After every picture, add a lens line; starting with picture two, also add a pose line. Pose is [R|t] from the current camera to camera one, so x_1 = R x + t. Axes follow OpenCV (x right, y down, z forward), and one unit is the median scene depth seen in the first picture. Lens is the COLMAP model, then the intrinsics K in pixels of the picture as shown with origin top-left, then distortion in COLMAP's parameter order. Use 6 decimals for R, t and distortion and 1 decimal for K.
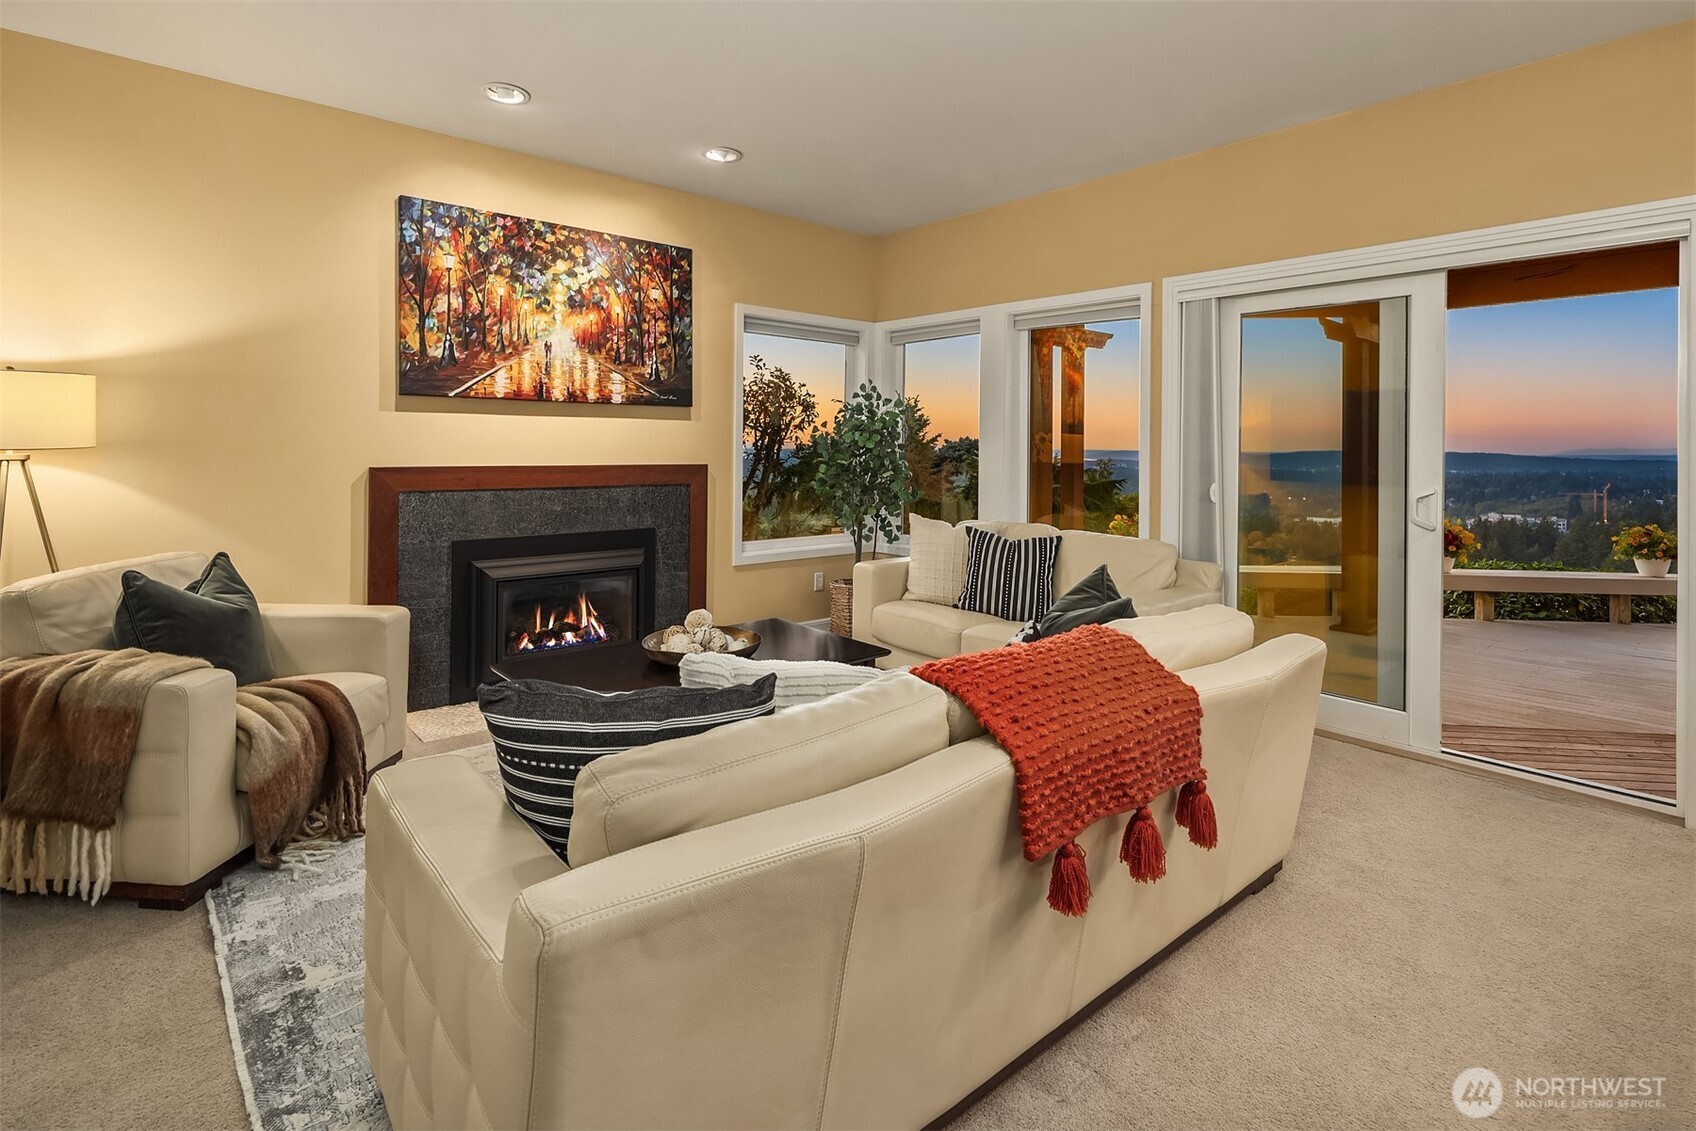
lens RADIAL K [[806.4, 0, 851.9], [0, 806.4, 527.8], [0, 0, 1]] dist [-0.000546, -0.000056]
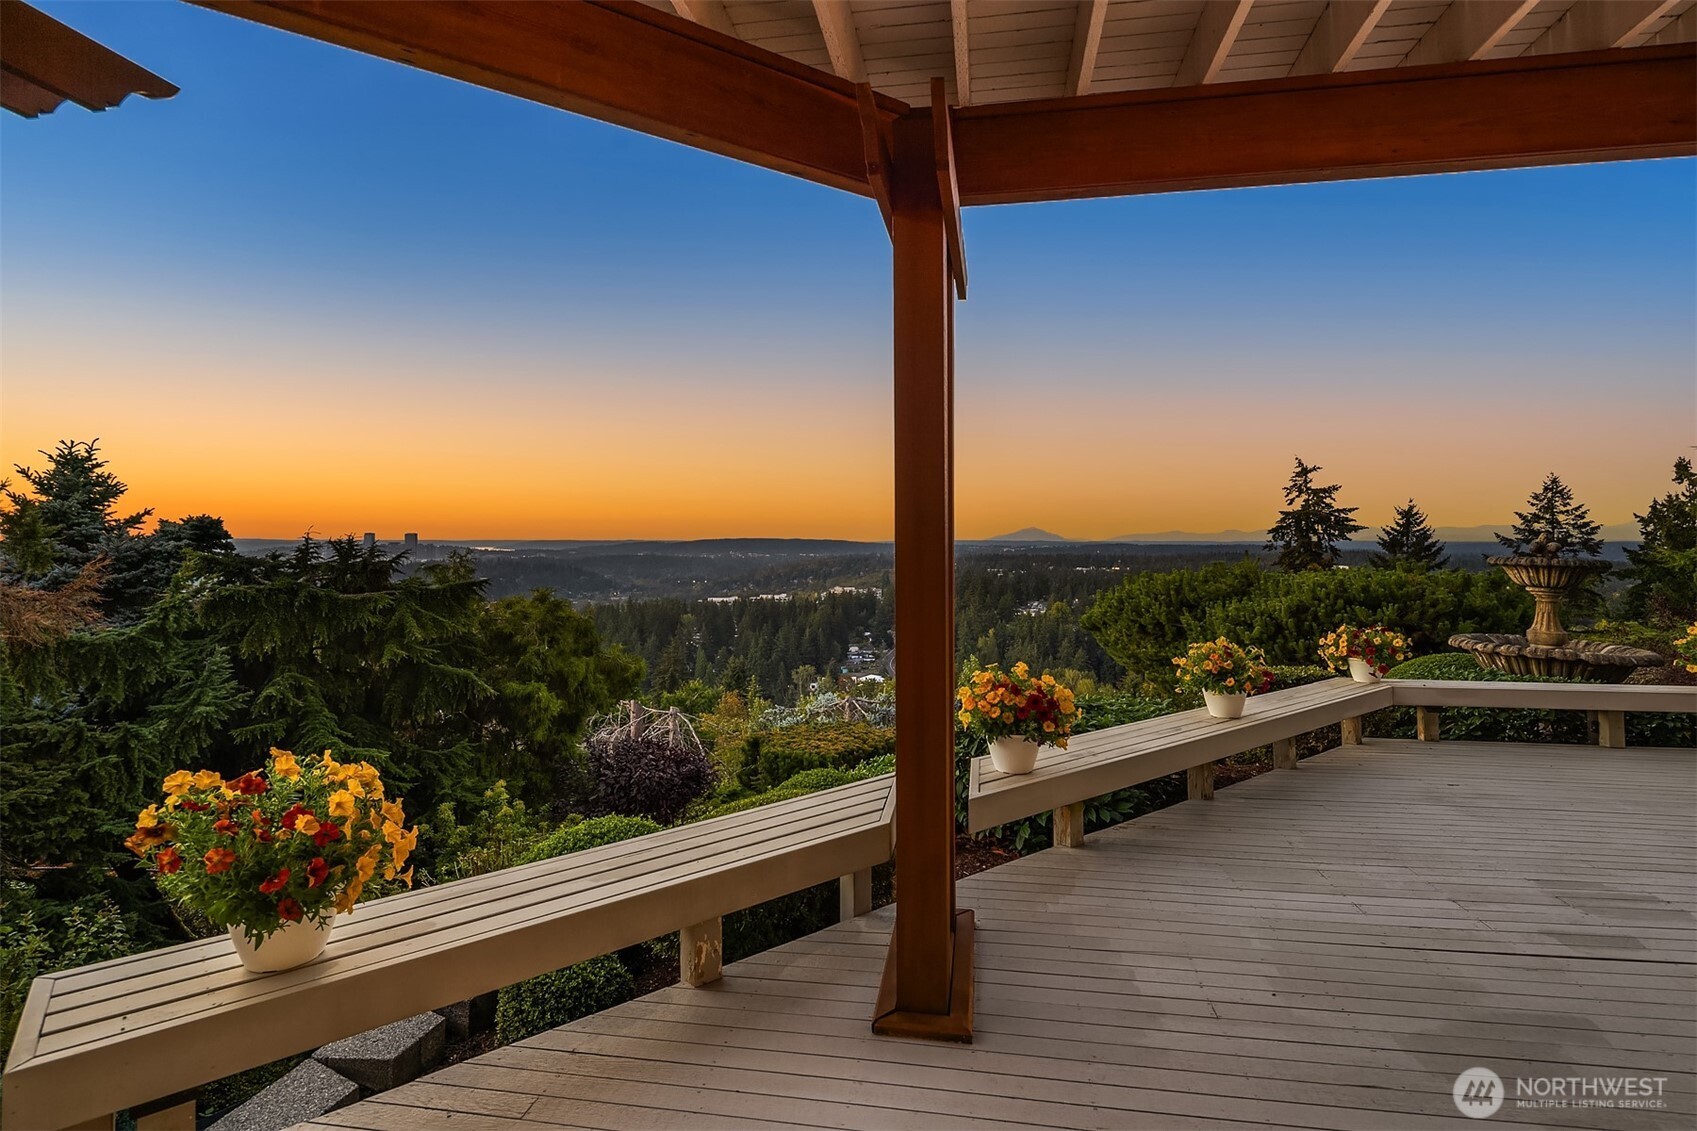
lens RADIAL K [[806.9, 0, 852.4], [0, 806.9, 527.7], [0, 0, 1]] dist [-0.000546, -0.000056]
pose [[0.769292, 0.001680, 0.638895, 0.127838], [0.068942, 0.993939, -0.085625, -0.021103], [-0.635167, 0.109917, 0.764514, 0.252455]]
